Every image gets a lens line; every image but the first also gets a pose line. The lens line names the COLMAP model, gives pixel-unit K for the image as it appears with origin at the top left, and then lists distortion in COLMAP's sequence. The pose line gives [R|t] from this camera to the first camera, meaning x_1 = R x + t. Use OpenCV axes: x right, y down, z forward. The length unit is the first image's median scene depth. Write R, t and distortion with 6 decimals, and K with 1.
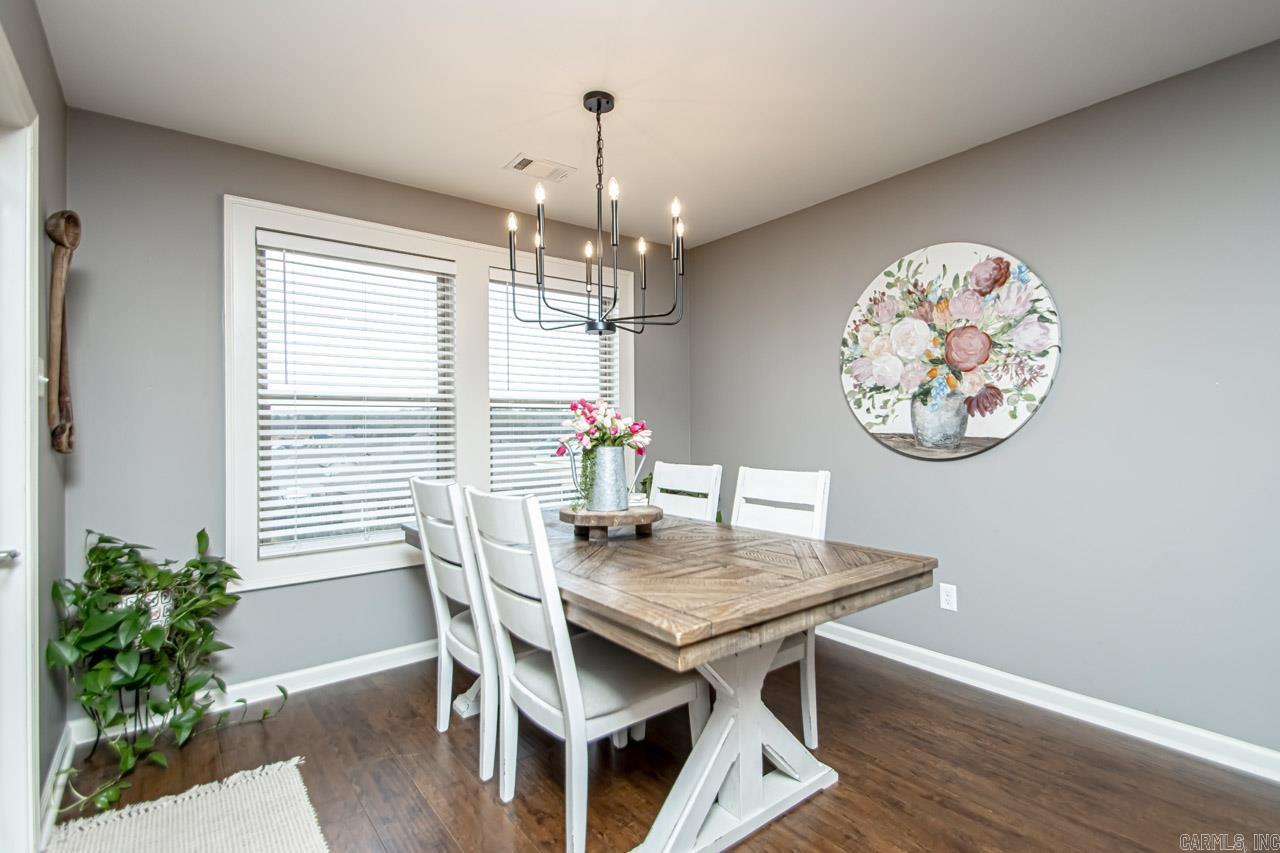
lens RADIAL K [[594.4, 0, 647.2], [0, 594.4, 425.5], [0, 0, 1]] dist [0.000126, -0.004215]
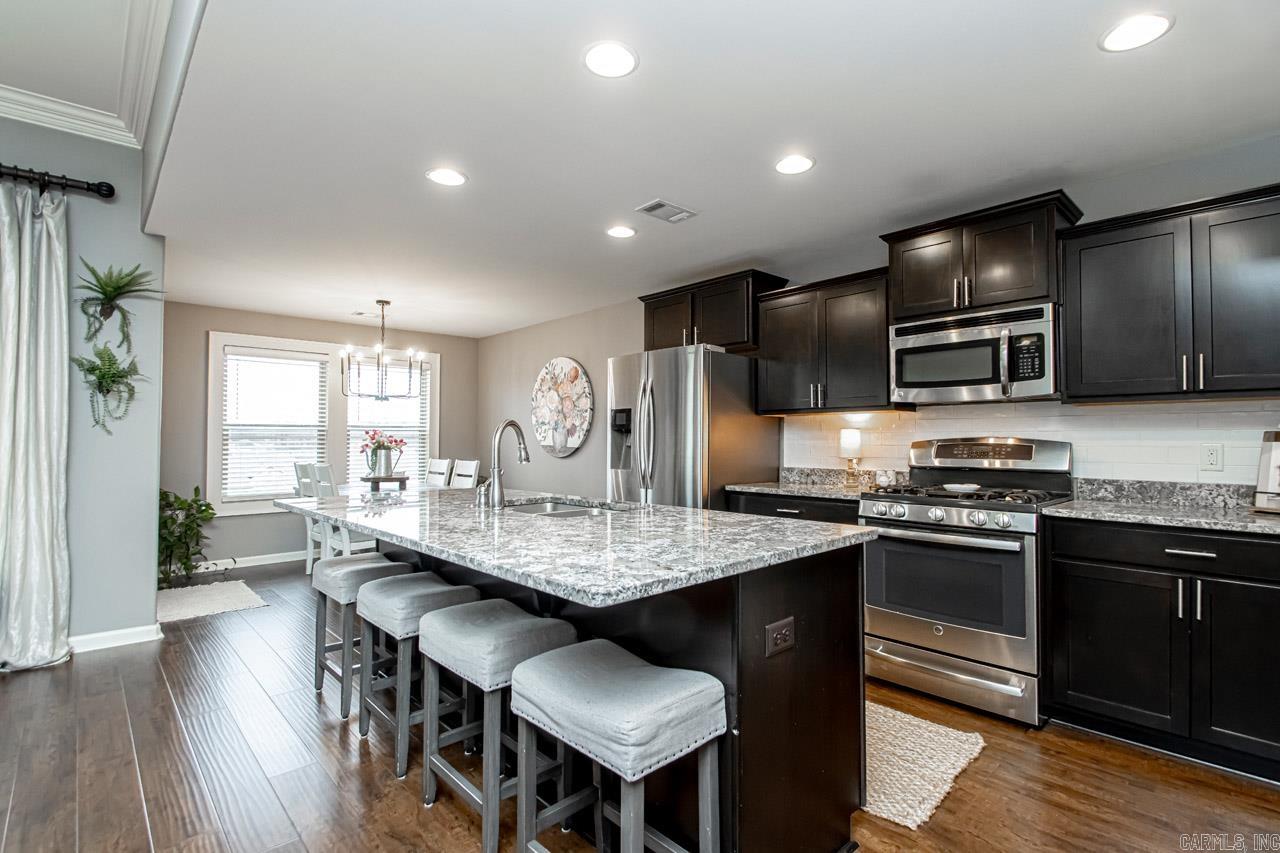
lens RADIAL K [[594.4, 0, 637.9], [0, 594.4, 429.6], [0, 0, 1]] dist [0.000126, -0.004215]
pose [[0.995101, 0.010892, 0.098263, 0.559273], [-0.009184, 0.999799, -0.017822, -0.007768], [-0.098437, 0.016832, 0.995001, -1.150154]]
